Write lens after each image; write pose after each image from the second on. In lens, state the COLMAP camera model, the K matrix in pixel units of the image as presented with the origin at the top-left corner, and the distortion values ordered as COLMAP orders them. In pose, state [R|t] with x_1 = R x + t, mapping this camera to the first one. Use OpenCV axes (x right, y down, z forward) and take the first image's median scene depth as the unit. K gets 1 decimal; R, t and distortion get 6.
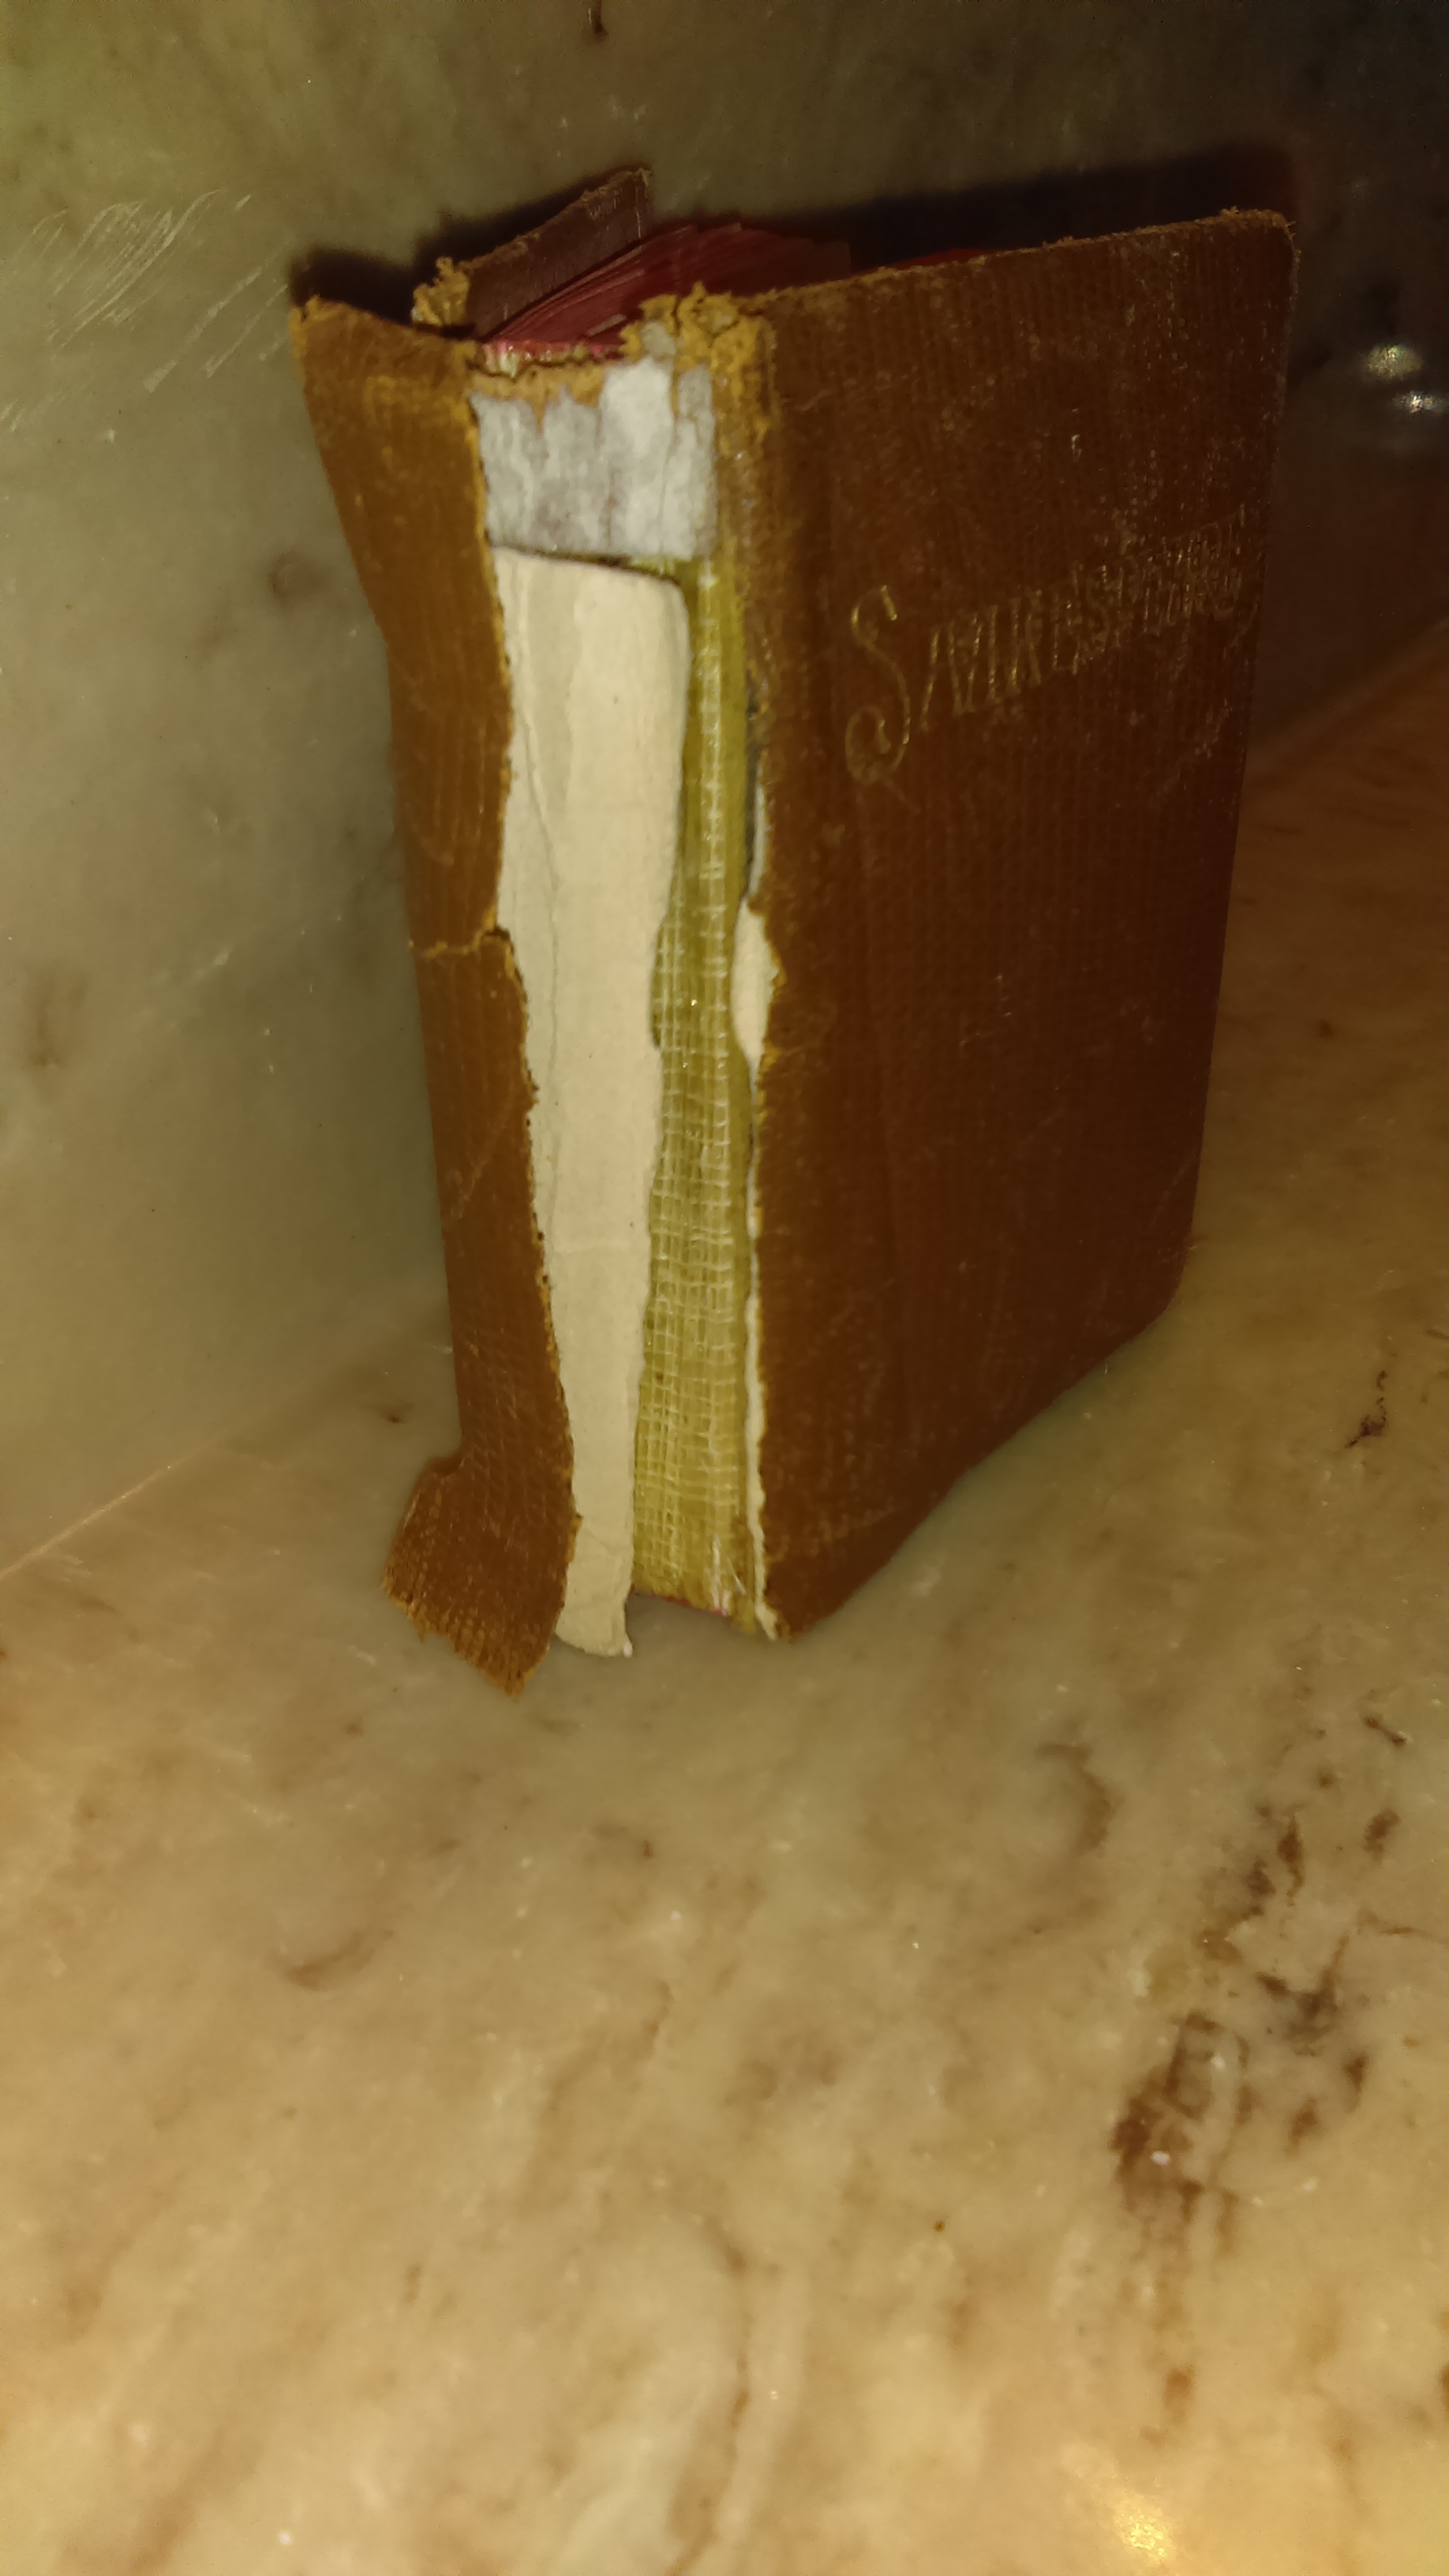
lens RADIAL K [[2243.1, 0, 701.2], [0, 2243.1, 1287.8], [0, 0, 1]] dist [-0.001745, -0.066811]
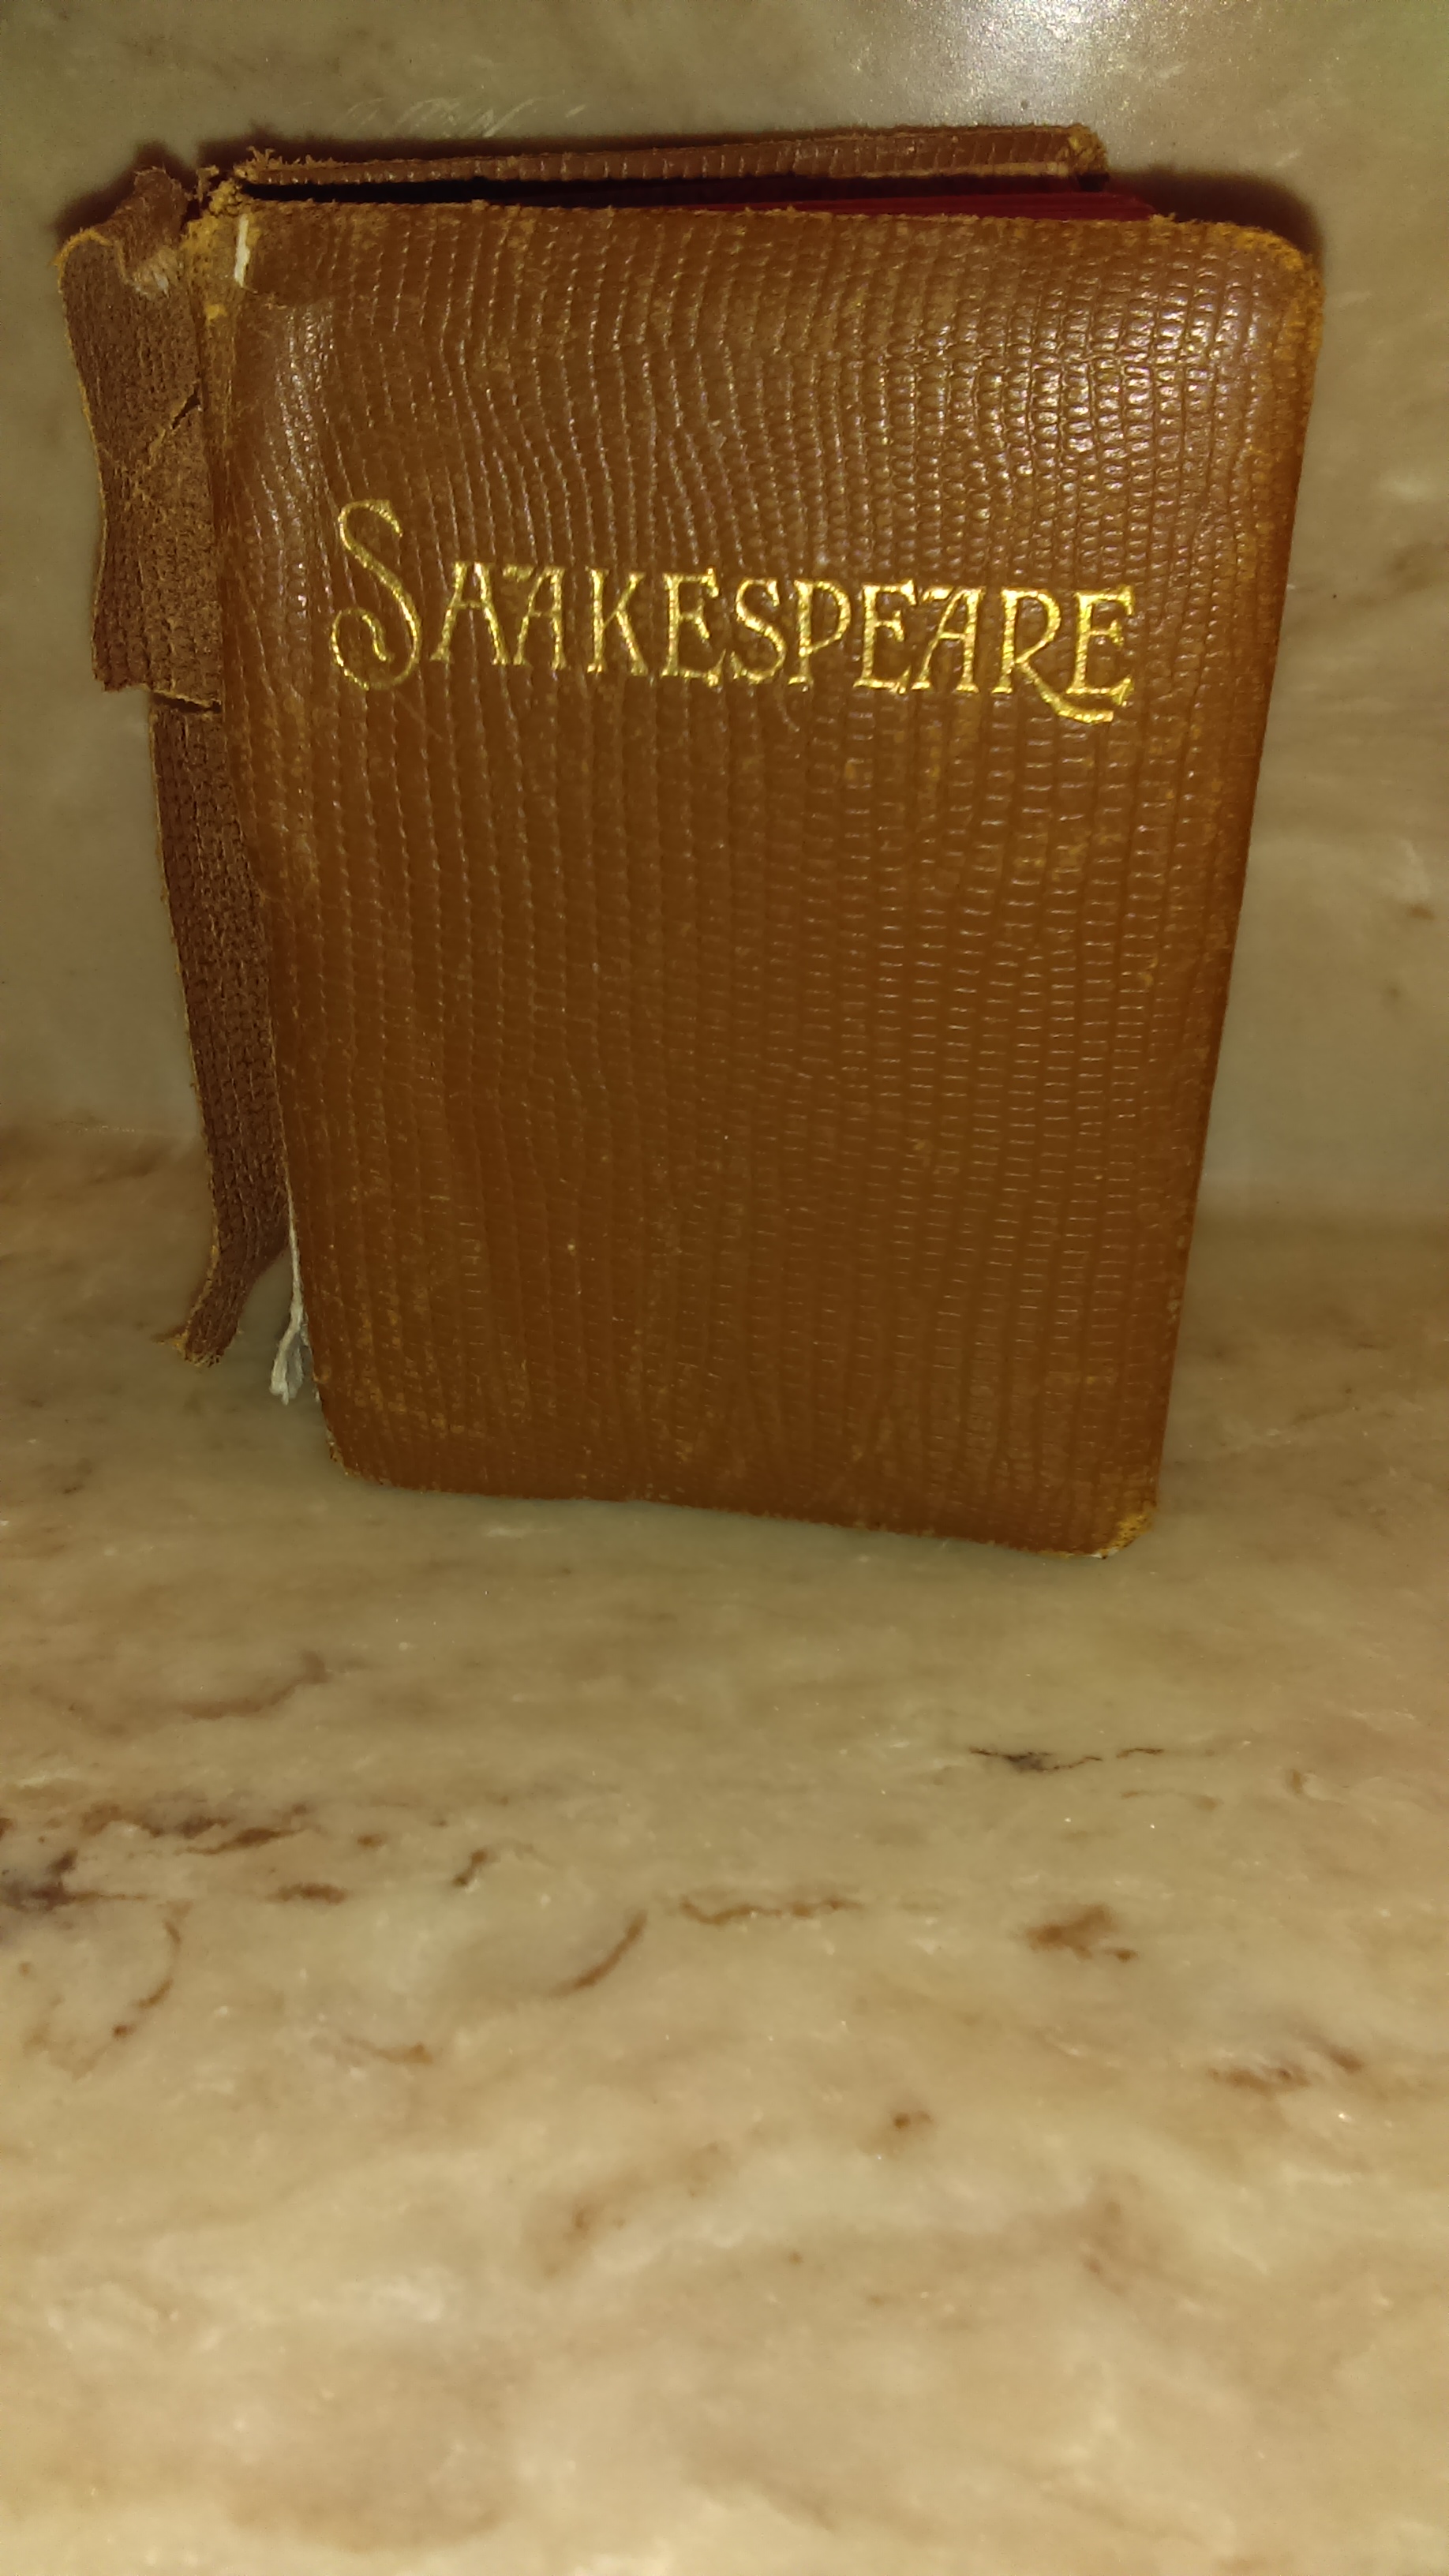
lens RADIAL K [[2243.1, 0, 701.2], [0, 2243.1, 1287.8], [0, 0, 1]] dist [-0.001745, -0.066811]
pose [[0.489748, 0.470238, -0.734182, 0.995106], [-0.469742, 0.851726, 0.232176, -0.281942], [0.734500, 0.231168, 0.638021, 0.476661]]
